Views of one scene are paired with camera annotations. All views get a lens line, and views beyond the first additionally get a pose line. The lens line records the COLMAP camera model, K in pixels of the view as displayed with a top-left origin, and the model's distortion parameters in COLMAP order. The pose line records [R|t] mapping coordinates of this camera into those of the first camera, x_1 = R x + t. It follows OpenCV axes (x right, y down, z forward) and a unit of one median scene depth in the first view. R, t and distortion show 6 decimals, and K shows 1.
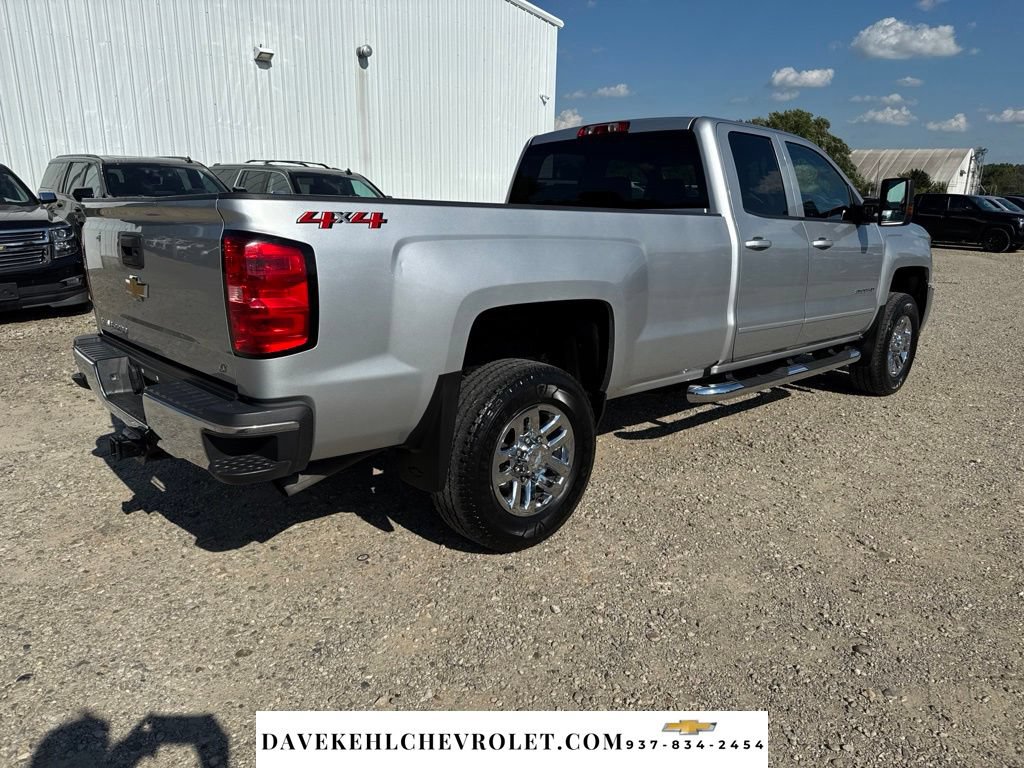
lens RADIAL K [[725.7, 0, 510.2], [0, 725.7, 381.6], [0, 0, 1]] dist [0.007876, -0.009022]
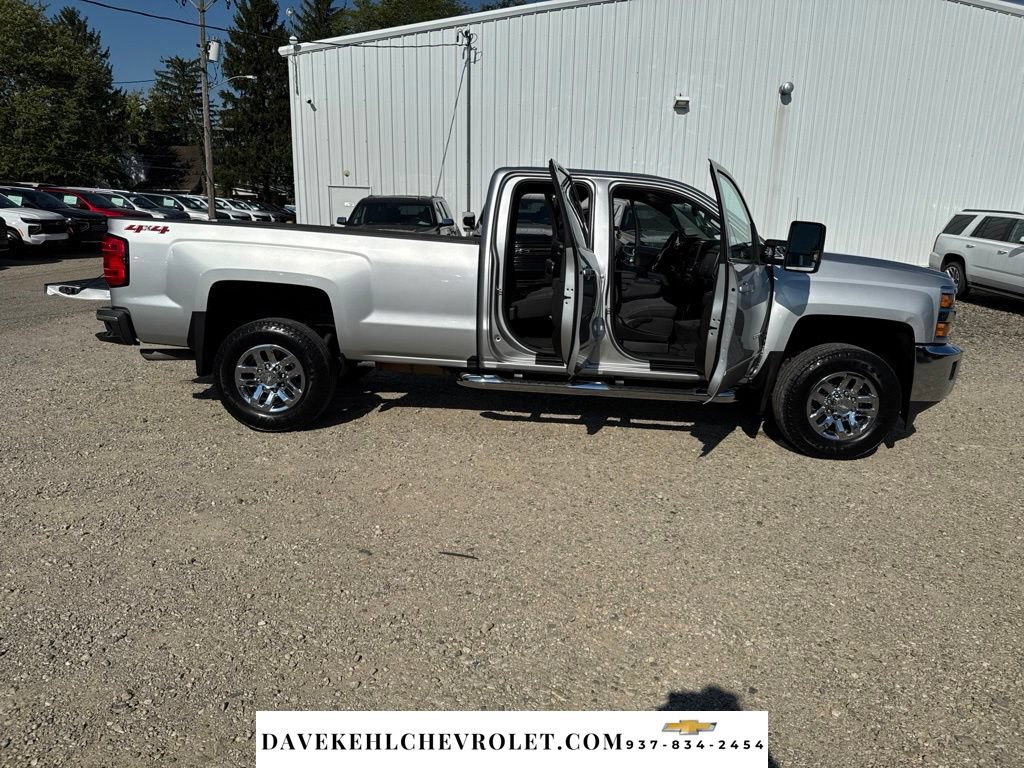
lens RADIAL K [[733.1, 0, 531.3], [0, 733.1, 385.4], [0, 0, 1]] dist [0.044141, -0.048527]
pose [[0.713448, 0.174692, -0.678583, 1.604372], [-0.199422, 0.978998, 0.042362, -0.067514], [0.671732, 0.105101, 0.733301, 0.157580]]
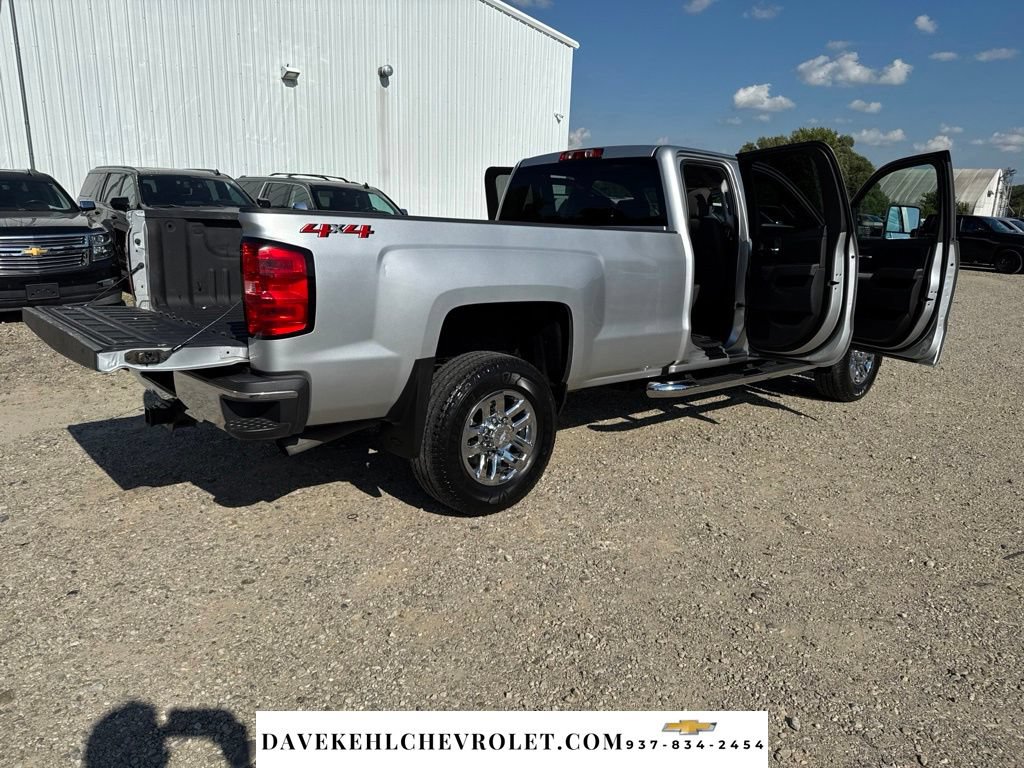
lens RADIAL K [[724.7, 0, 502.5], [0, 724.7, 380.5], [0, 0, 1]] dist [0.038808, -0.049526]
pose [[0.999077, 0.023749, -0.035794, 0.077463], [-0.024448, 0.999516, -0.019220, 0.038654], [0.035321, 0.020077, 0.999174, -0.174379]]
